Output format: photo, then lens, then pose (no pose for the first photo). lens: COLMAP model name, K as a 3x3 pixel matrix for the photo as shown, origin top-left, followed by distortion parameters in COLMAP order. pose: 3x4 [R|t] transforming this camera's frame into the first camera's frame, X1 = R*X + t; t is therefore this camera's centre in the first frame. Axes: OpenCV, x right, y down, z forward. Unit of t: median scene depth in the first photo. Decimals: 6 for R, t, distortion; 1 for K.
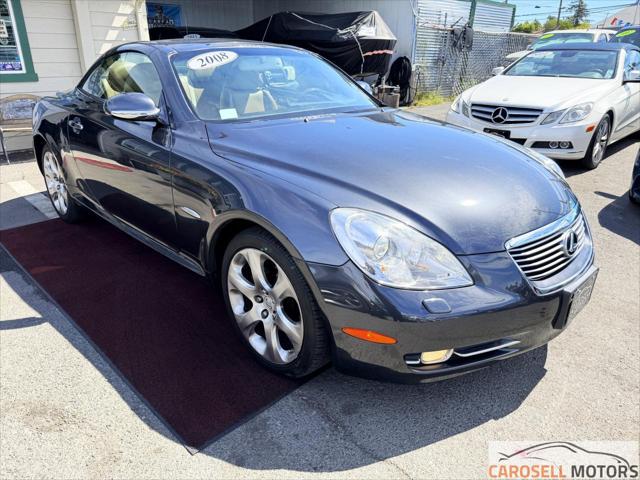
lens RADIAL K [[489.7, 0, 320.0], [0, 489.7, 240.0], [0, 0, 1]] dist [-0.006095, 0.000437]
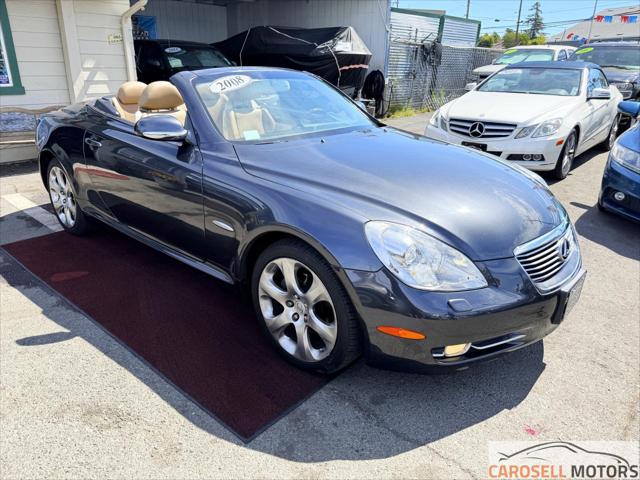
lens RADIAL K [[487.6, 0, 320.0], [0, 487.6, 240.0], [0, 0, 1]] dist [0.001669, -0.006869]
pose [[0.997982, -0.012131, 0.062327, -0.102023], [0.013192, 0.999775, -0.016639, -0.003132], [-0.062111, 0.017428, 0.997917, -0.085411]]
